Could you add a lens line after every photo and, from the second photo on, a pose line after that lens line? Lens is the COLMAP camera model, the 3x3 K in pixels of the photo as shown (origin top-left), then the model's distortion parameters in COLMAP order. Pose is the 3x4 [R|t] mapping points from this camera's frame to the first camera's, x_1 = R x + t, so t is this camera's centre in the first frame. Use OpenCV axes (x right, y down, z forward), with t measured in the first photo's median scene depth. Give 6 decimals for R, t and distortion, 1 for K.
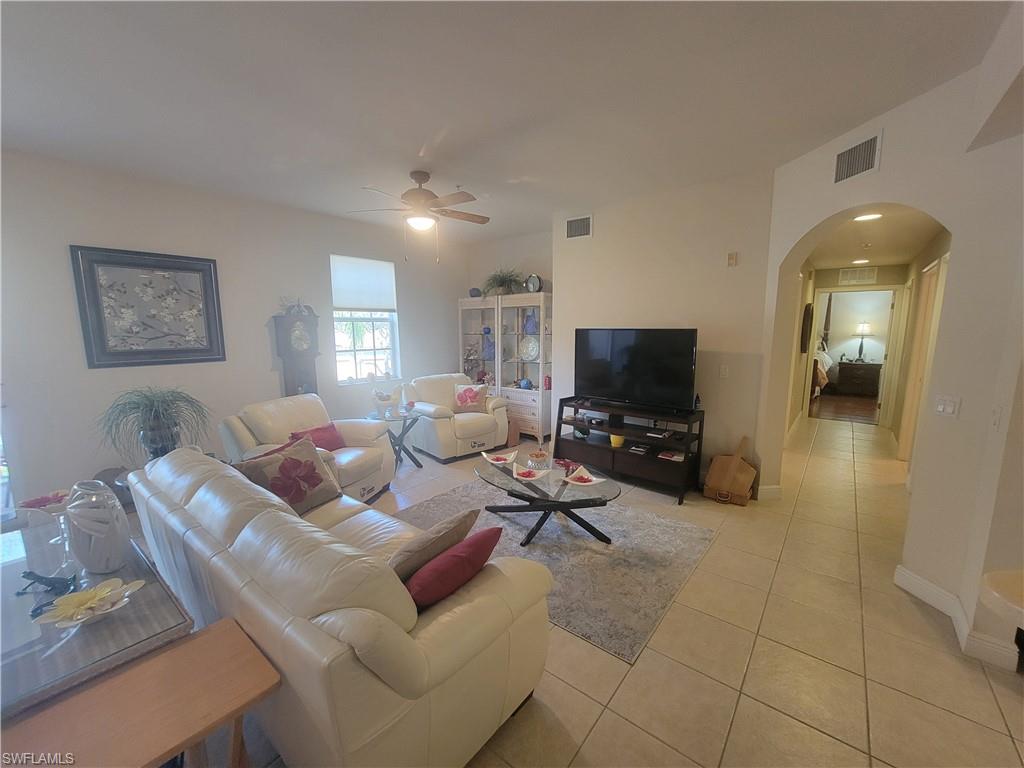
lens RADIAL K [[415.7, 0, 514.7], [0, 415.7, 390.7], [0, 0, 1]] dist [-0.001240, -0.000015]
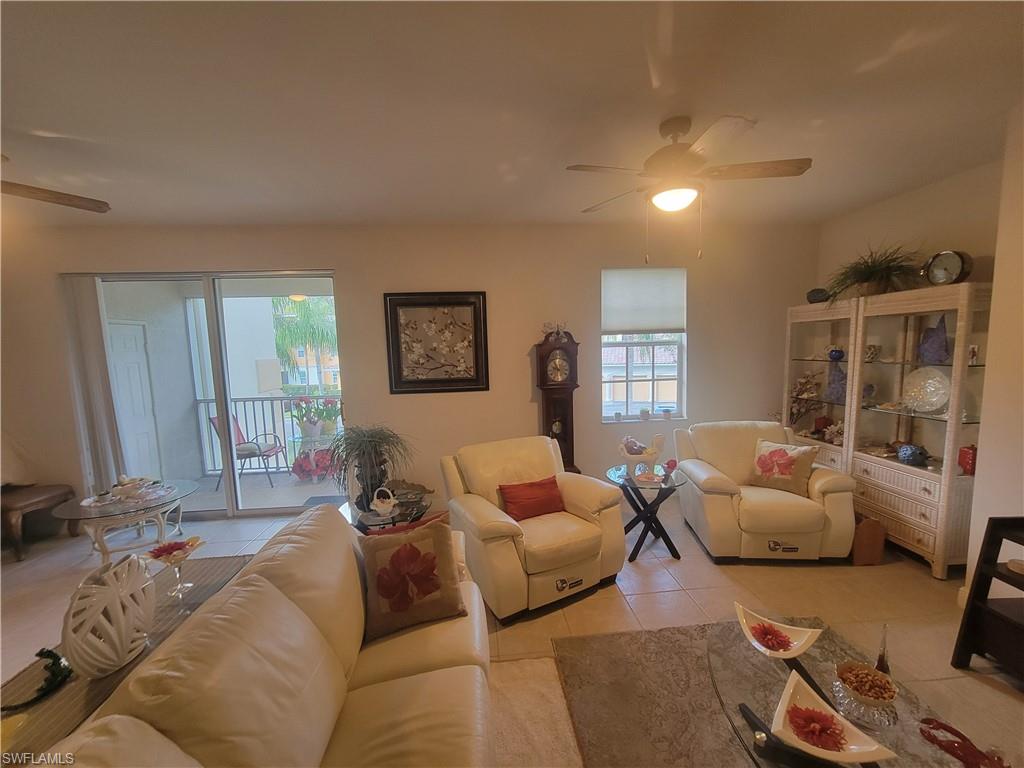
lens RADIAL K [[415.7, 0, 514.7], [0, 415.7, 390.7], [0, 0, 1]] dist [-0.001240, -0.000015]
pose [[0.694948, 0.060551, -0.716506, 0.066340], [-0.084001, 0.996462, 0.002735, -0.074772], [0.714137, 0.058286, 0.697576, 0.323171]]
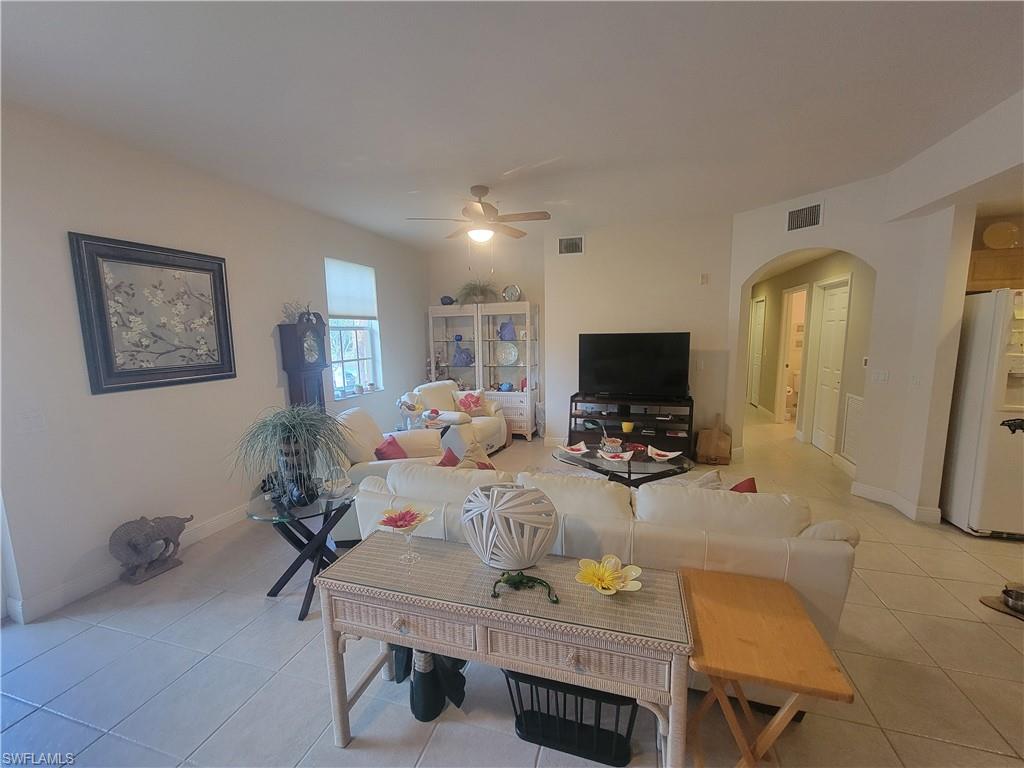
lens RADIAL K [[415.7, 0, 514.7], [0, 415.7, 390.7], [0, 0, 1]] dist [-0.001240, -0.000015]
pose [[0.927980, -0.064372, 0.367029, -0.454638], [0.070753, 0.997486, -0.003942, -0.001800], [-0.365852, 0.029626, 0.930201, 0.006407]]
